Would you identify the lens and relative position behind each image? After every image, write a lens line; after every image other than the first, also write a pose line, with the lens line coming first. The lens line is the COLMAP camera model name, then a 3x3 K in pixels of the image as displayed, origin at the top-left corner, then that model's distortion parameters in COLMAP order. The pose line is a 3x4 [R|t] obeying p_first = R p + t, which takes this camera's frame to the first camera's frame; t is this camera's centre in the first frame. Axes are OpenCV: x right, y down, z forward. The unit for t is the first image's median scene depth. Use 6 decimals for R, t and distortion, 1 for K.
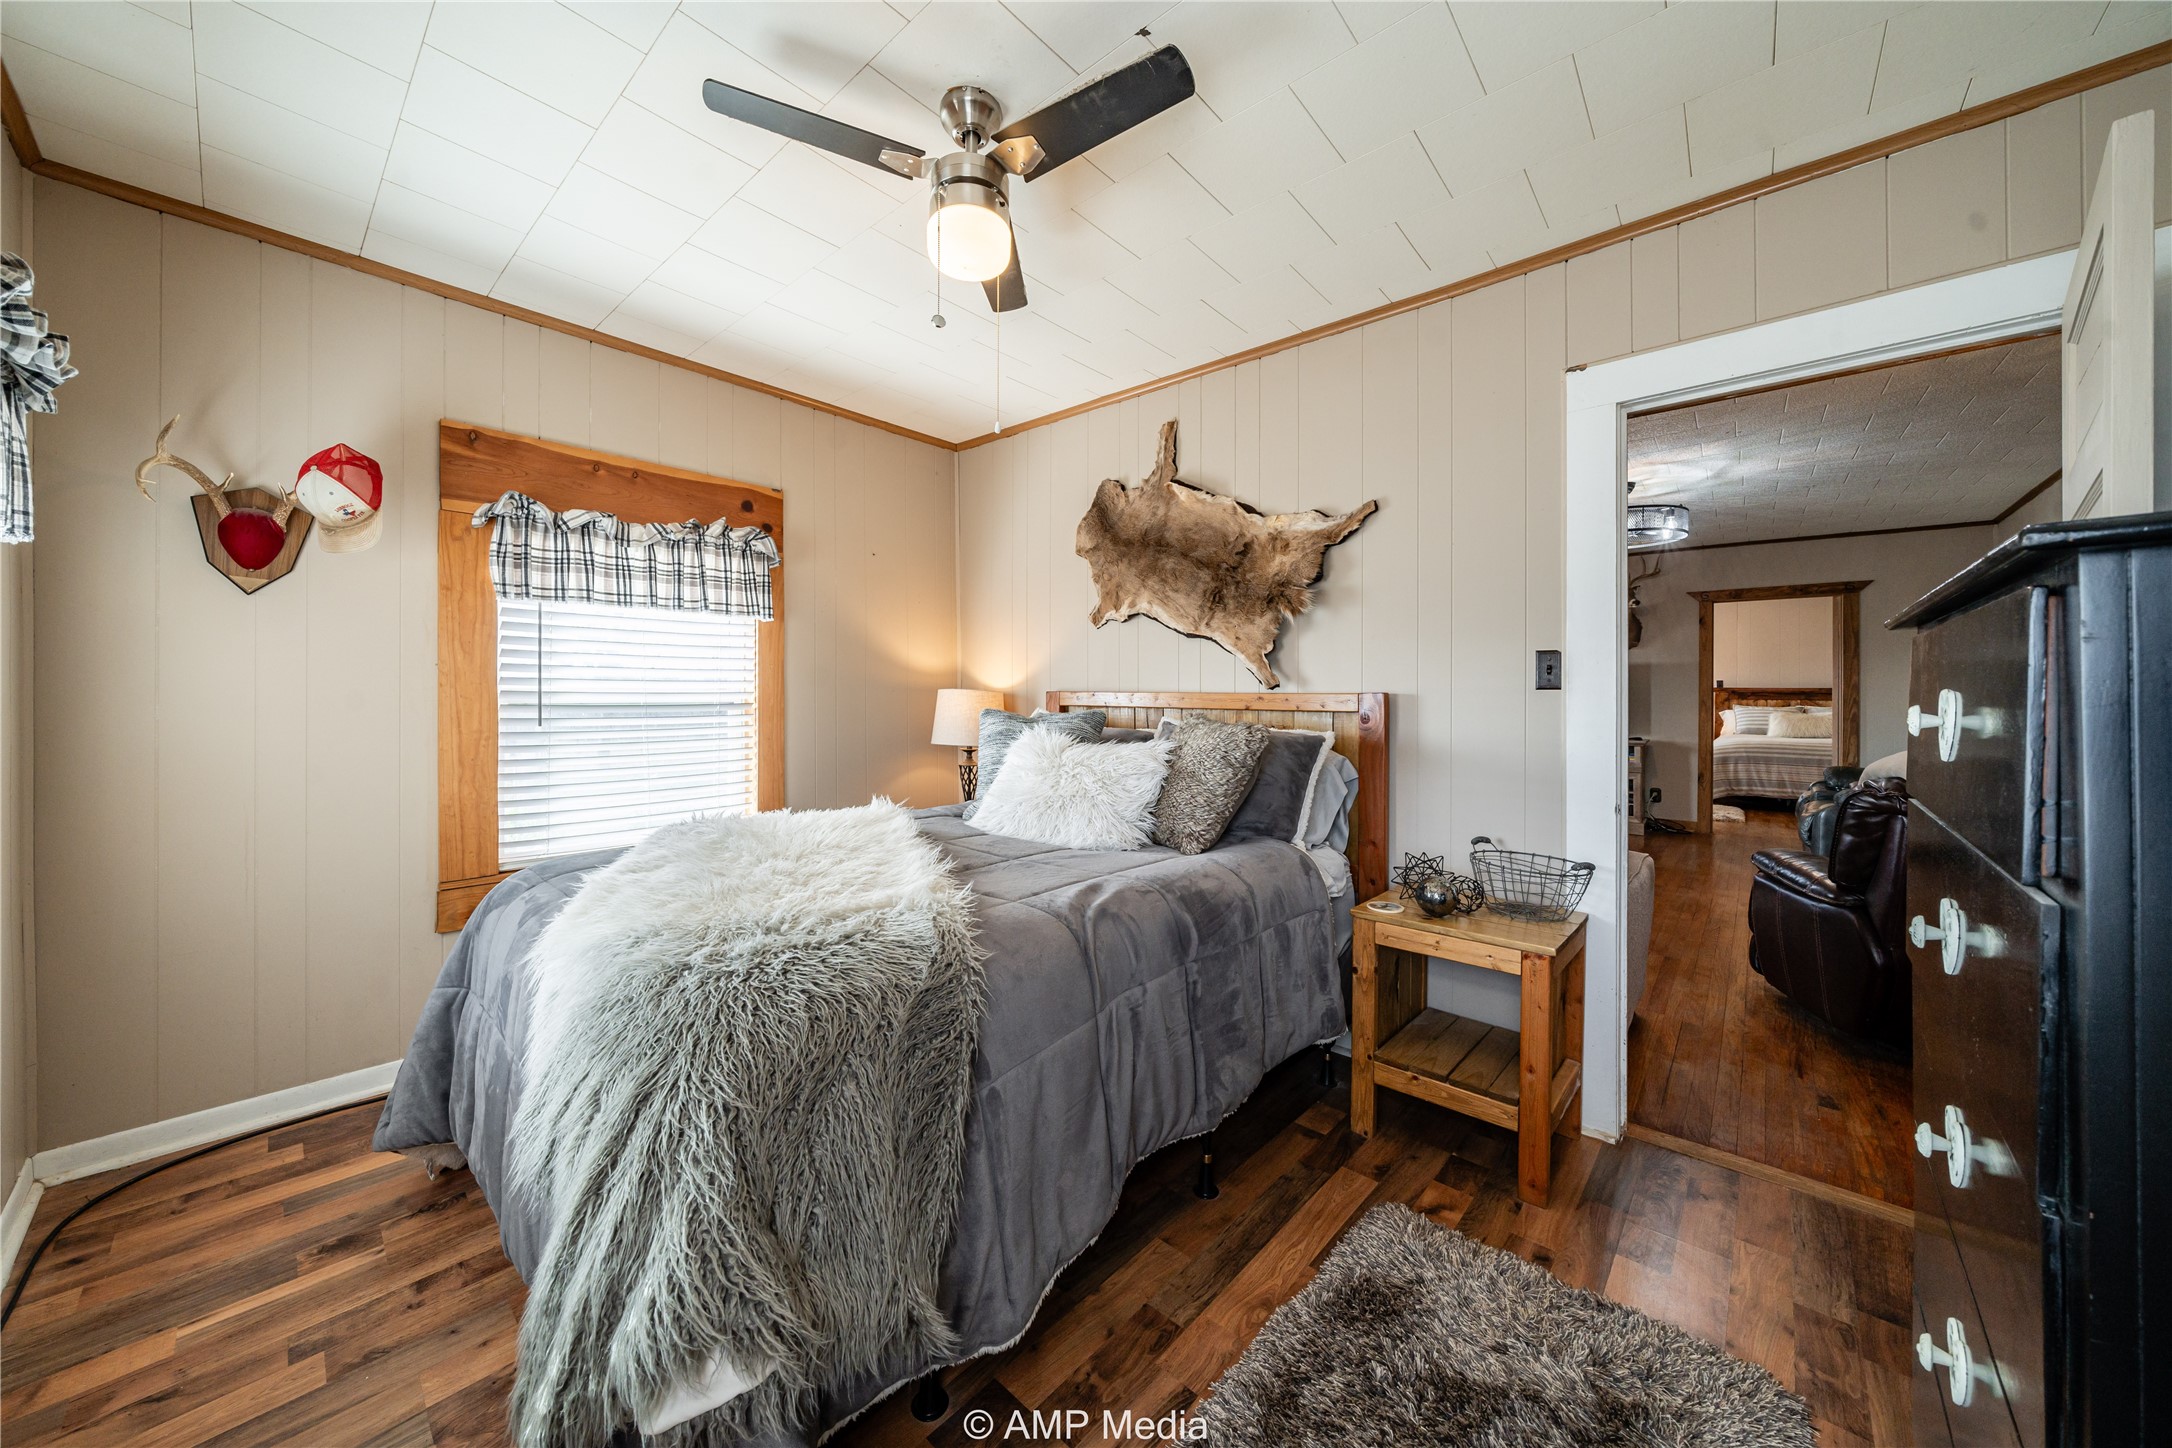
lens RADIAL K [[755.3, 0, 1091.1], [0, 755.3, 702.3], [0, 0, 1]] dist [-0.012747, 0.000027]
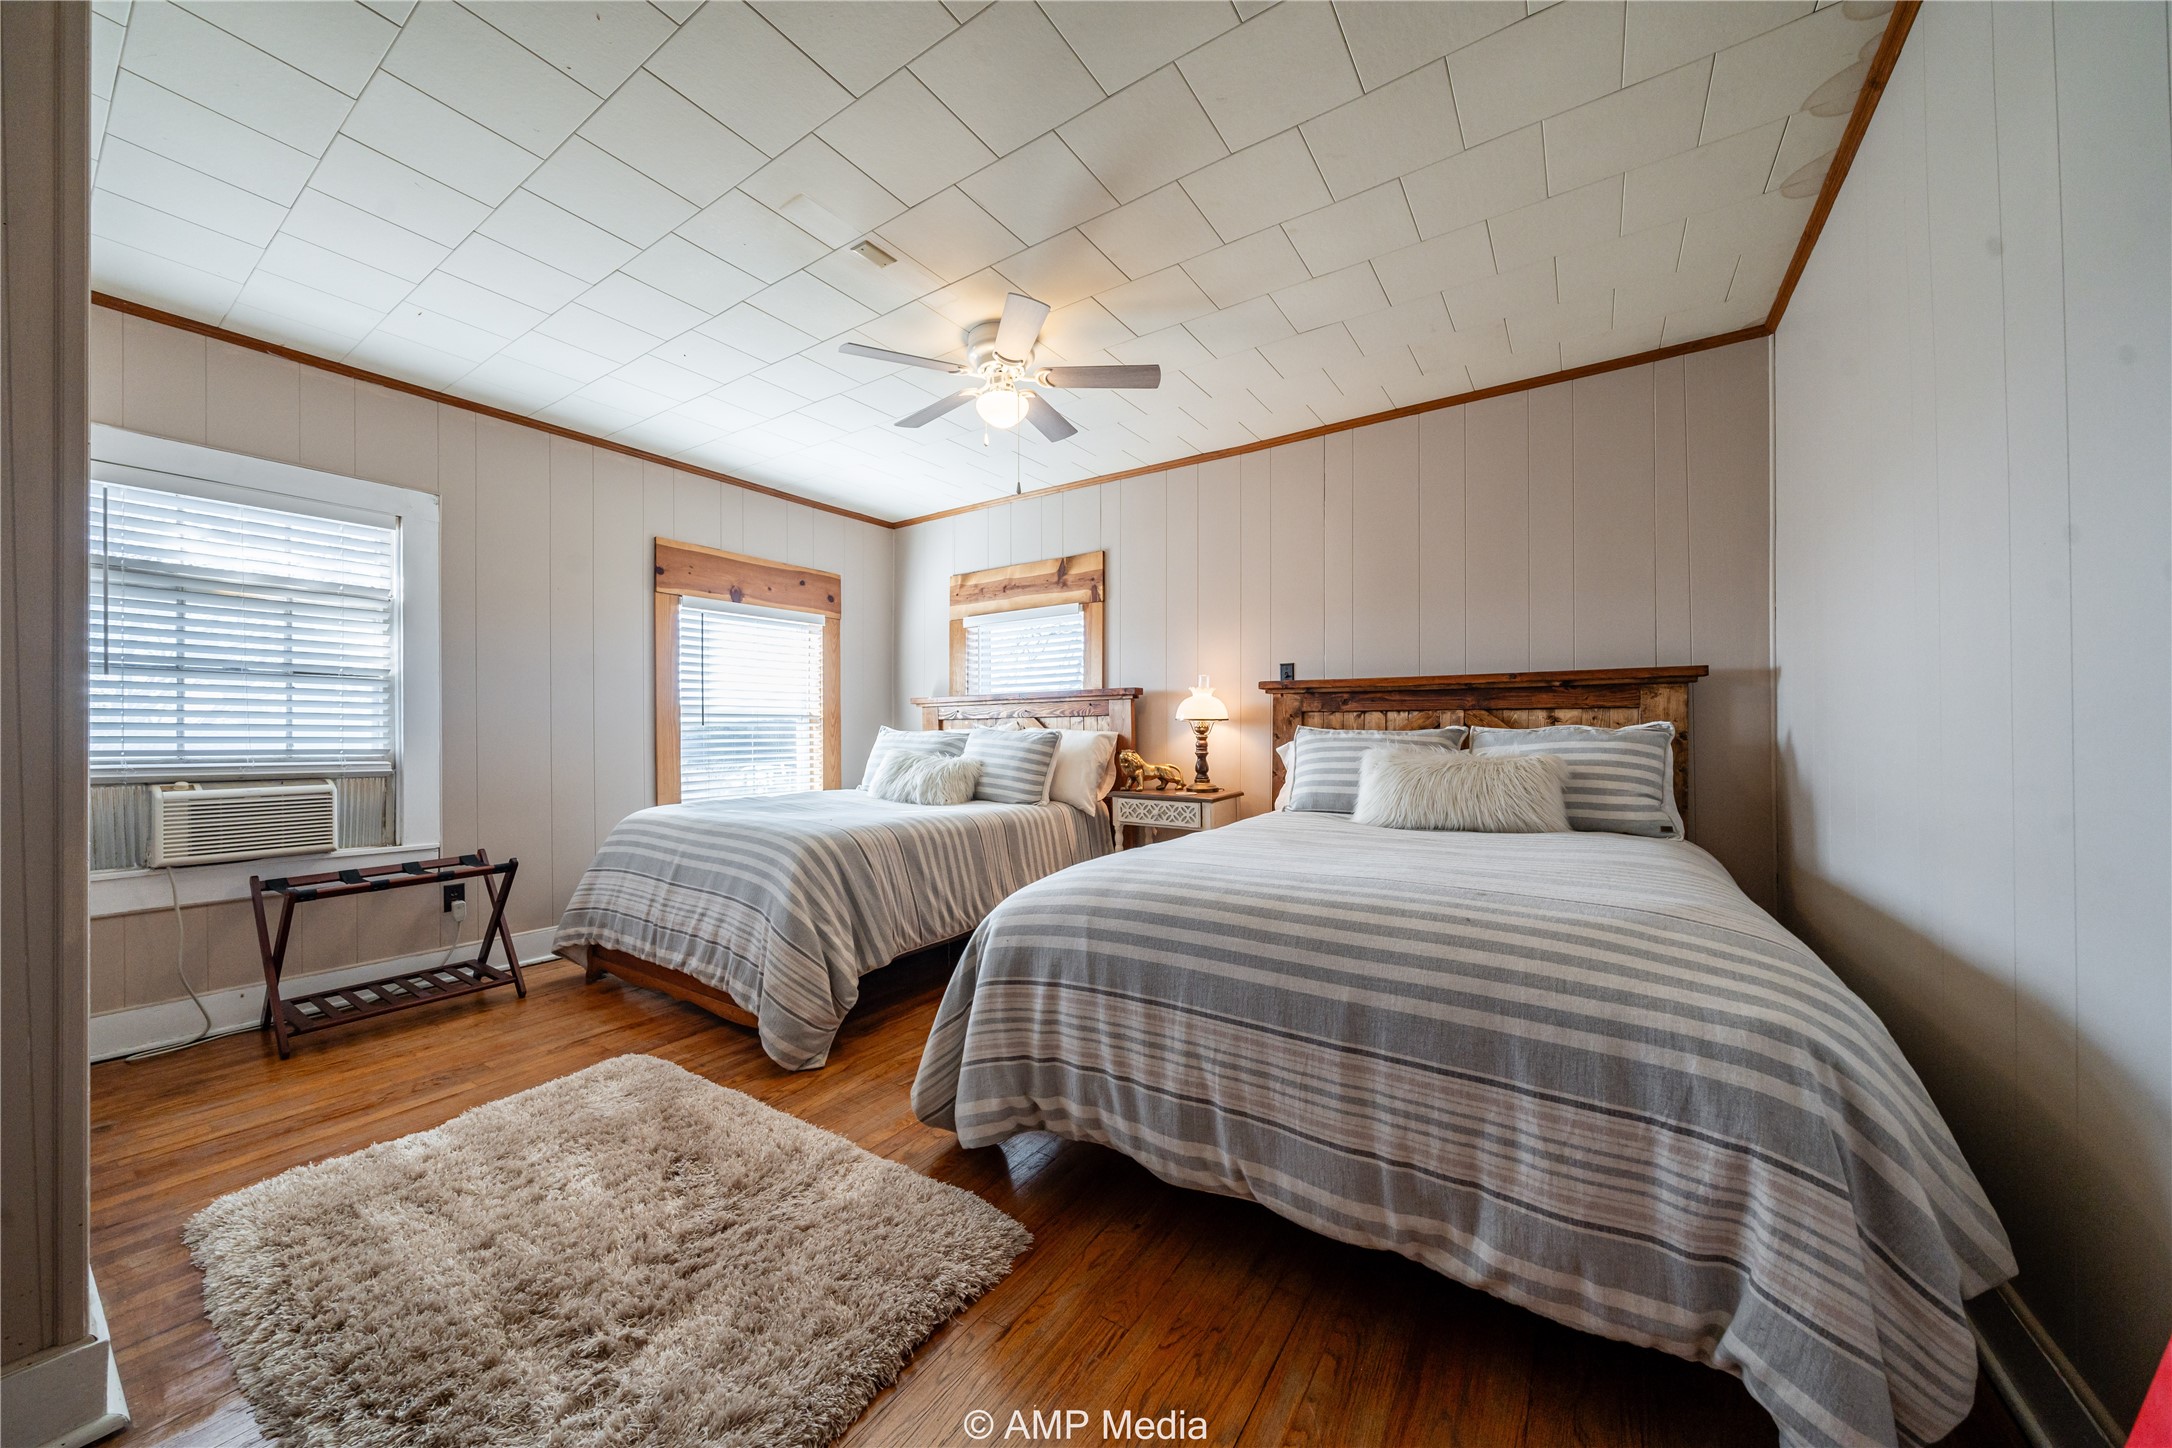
lens RADIAL K [[755.3, 0, 1076.1], [0, 755.3, 731.4], [0, 0, 1]] dist [-0.012747, 0.000027]
pose [[0.991075, 0.003519, 0.133258, 0.849117], [-0.002070, 0.999937, -0.011009, 0.012020], [-0.133288, 0.010635, 0.991020, 0.794074]]
